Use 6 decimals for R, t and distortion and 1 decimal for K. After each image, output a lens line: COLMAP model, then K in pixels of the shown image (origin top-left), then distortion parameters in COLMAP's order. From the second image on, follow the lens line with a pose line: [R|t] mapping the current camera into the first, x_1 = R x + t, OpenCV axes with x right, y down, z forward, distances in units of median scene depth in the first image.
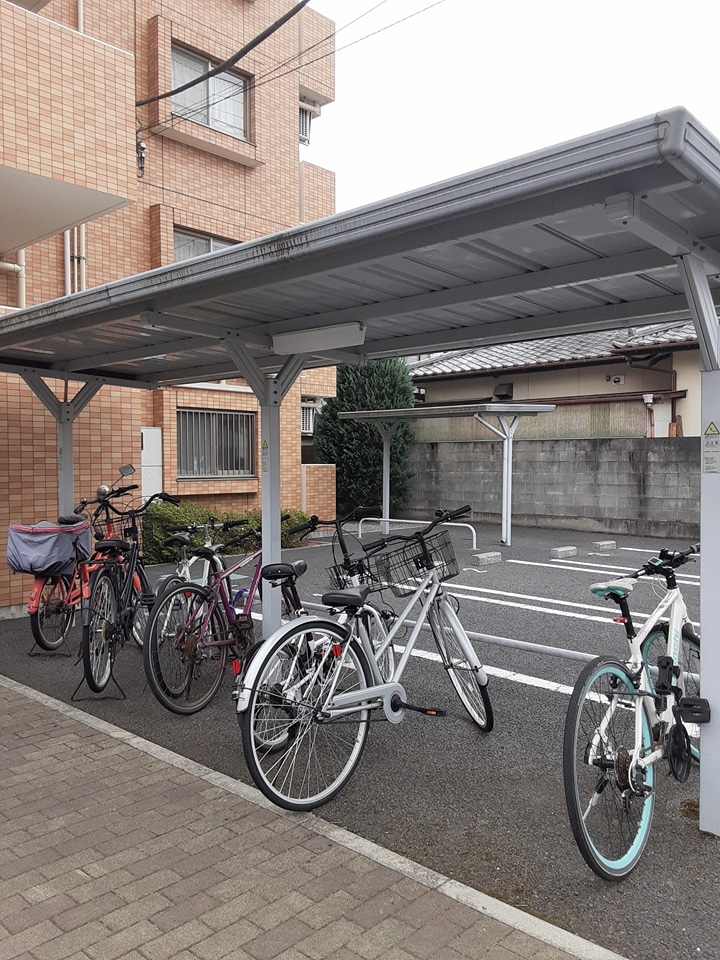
lens RADIAL K [[748.7, 0, 360.0], [0, 748.7, 480.0], [0, 0, 1]] dist [0.053131, -0.000450]
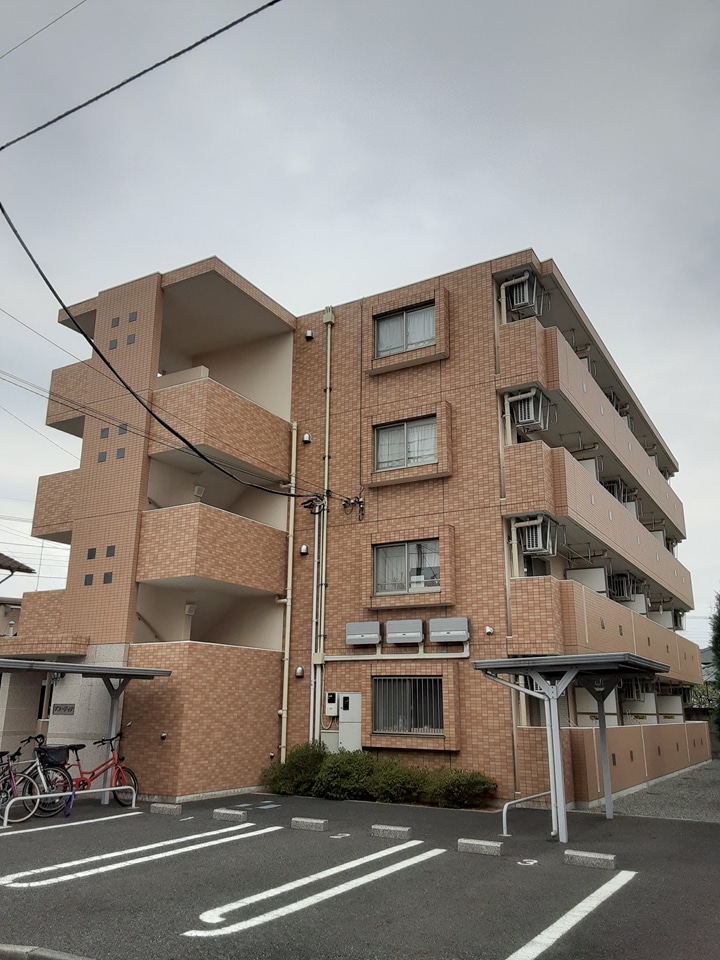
lens RADIAL K [[748.7, 0, 360.0], [0, 748.7, 480.0], [0, 0, 1]] dist [0.053131, -0.000450]
pose [[0.232115, -0.274849, -0.933049, 1.081594], [-0.038468, 0.955903, -0.291151, -0.039952], [0.971927, 0.103473, 0.211306, 0.646257]]
